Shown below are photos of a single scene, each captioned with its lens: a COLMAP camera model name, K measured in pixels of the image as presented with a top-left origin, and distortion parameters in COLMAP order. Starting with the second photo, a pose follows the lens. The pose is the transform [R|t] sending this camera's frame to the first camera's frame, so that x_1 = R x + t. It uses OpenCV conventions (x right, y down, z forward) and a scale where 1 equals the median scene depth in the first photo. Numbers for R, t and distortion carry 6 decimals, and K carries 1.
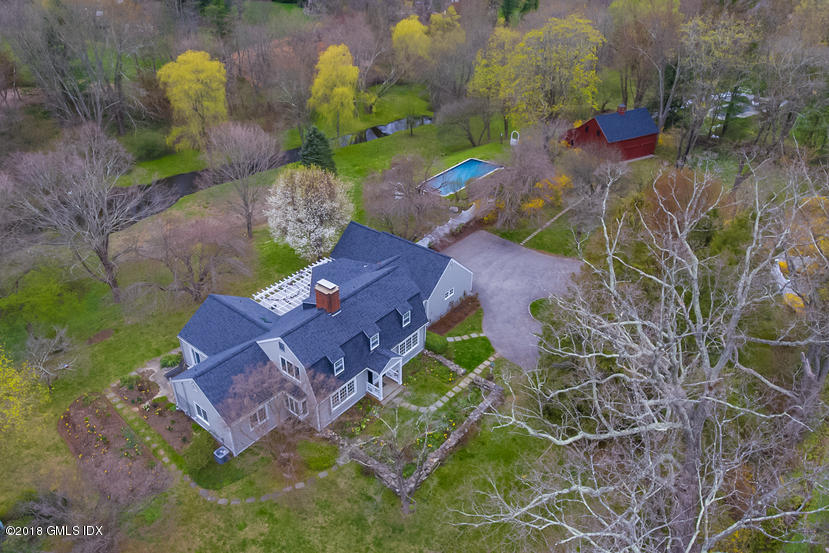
lens RADIAL K [[576.1, 0, 415.5], [0, 576.1, 274.1], [0, 0, 1]] dist [-0.003600, 0.002947]
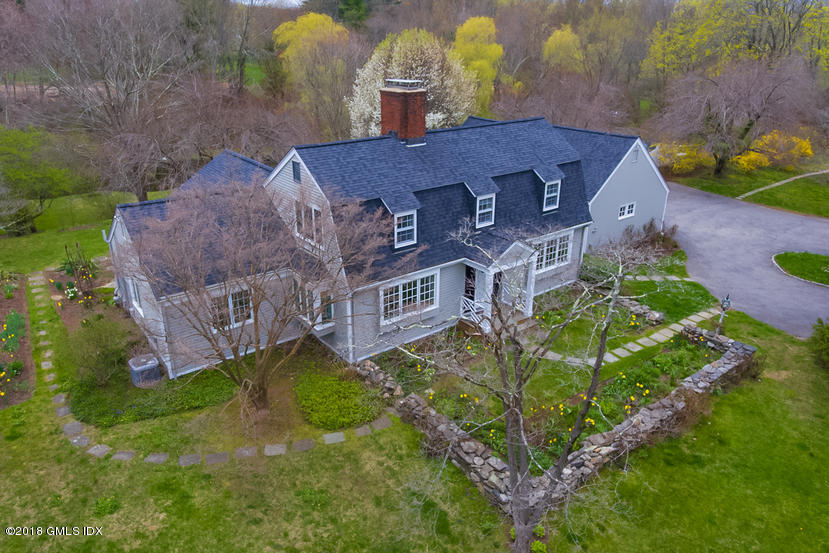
lens RADIAL K [[576.1, 0, 411.5], [0, 576.1, 278.6], [0, 0, 1]] dist [-0.003600, 0.002947]
pose [[0.969231, 0.081120, -0.232403, -0.012258], [-0.117899, 0.981783, -0.149002, 0.269790], [0.216082, 0.171817, 0.961138, 0.540021]]
